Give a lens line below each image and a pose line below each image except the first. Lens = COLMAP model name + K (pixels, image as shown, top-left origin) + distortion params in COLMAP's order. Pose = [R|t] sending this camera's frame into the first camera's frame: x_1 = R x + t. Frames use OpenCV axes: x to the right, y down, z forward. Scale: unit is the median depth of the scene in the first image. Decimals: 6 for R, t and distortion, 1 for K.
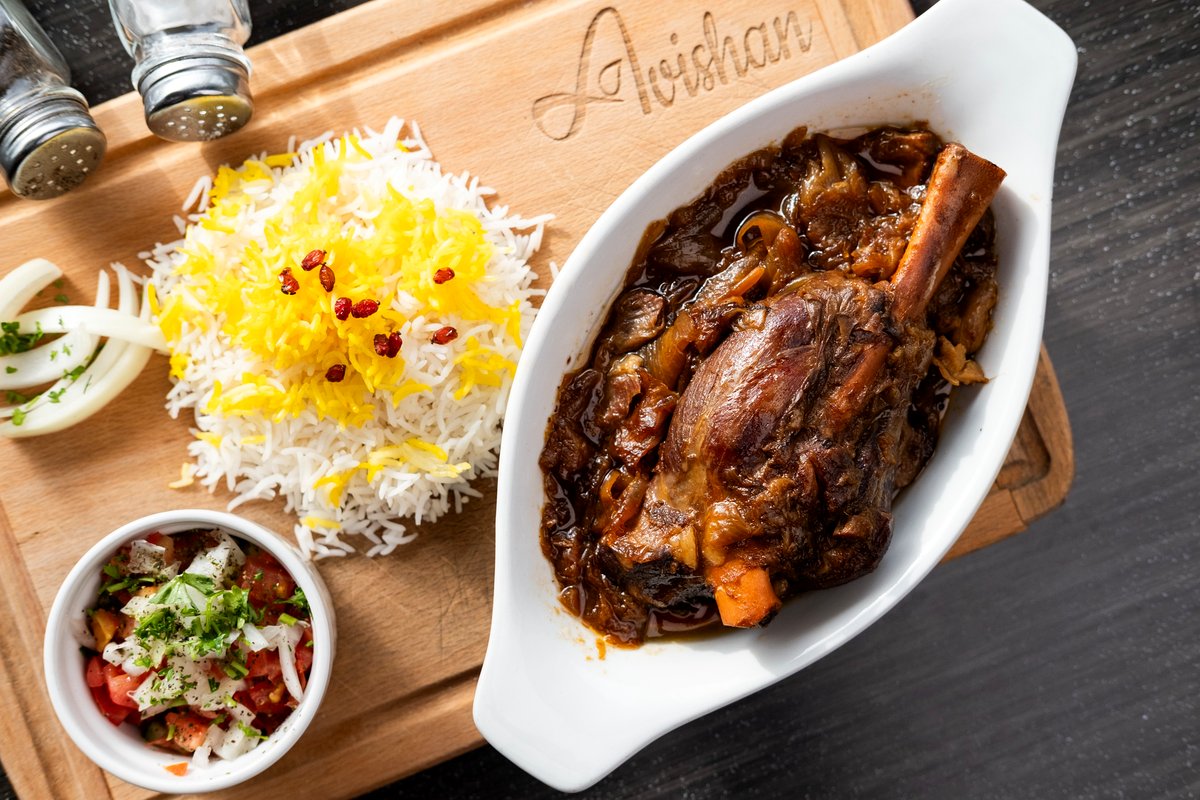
lens RADIAL K [[1983.8, 0, 600.0], [0, 1983.8, 400.0], [0, 0, 1]] dist [0.139400, -0.061882]
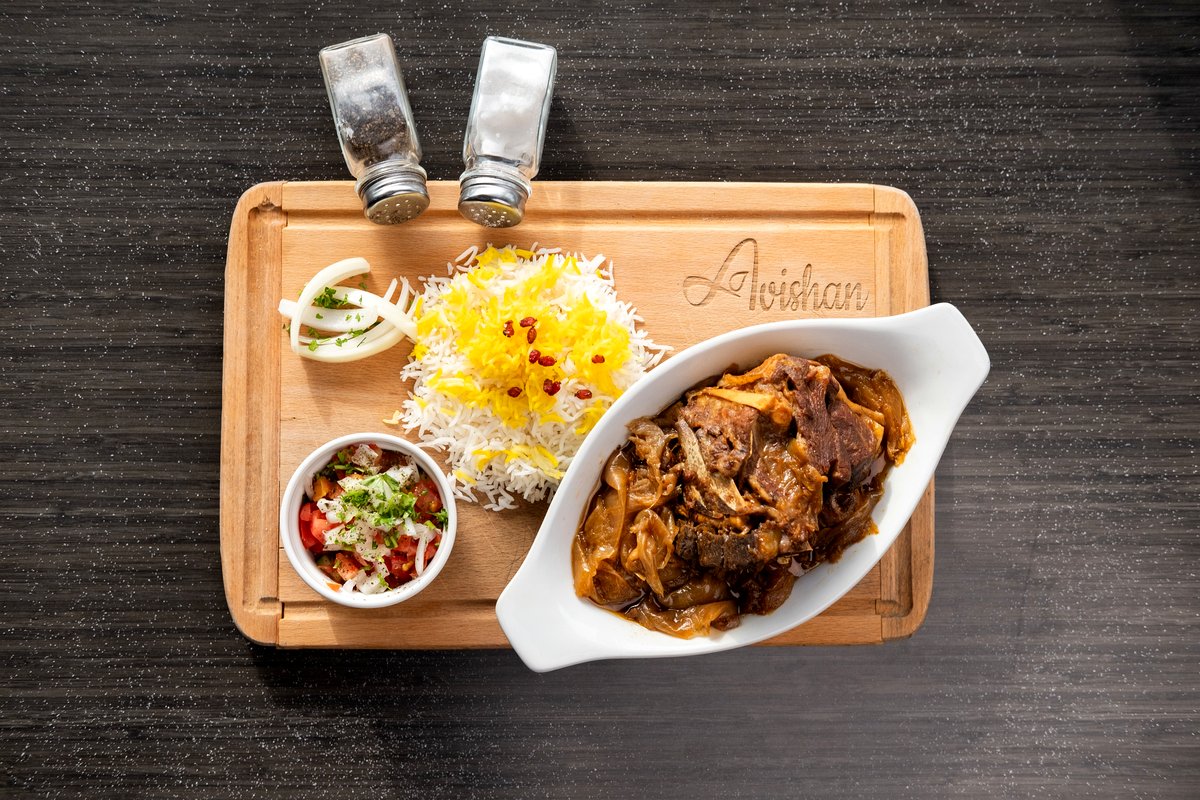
lens RADIAL K [[1983.8, 0, 600.0], [0, 1983.8, 400.0], [0, 0, 1]] dist [0.139400, -0.061882]
pose [[0.932516, 0.361114, 0.003342, -0.069975], [-0.360355, 0.931082, -0.056848, 0.057371], [-0.023640, 0.051807, 0.998377, -0.585679]]
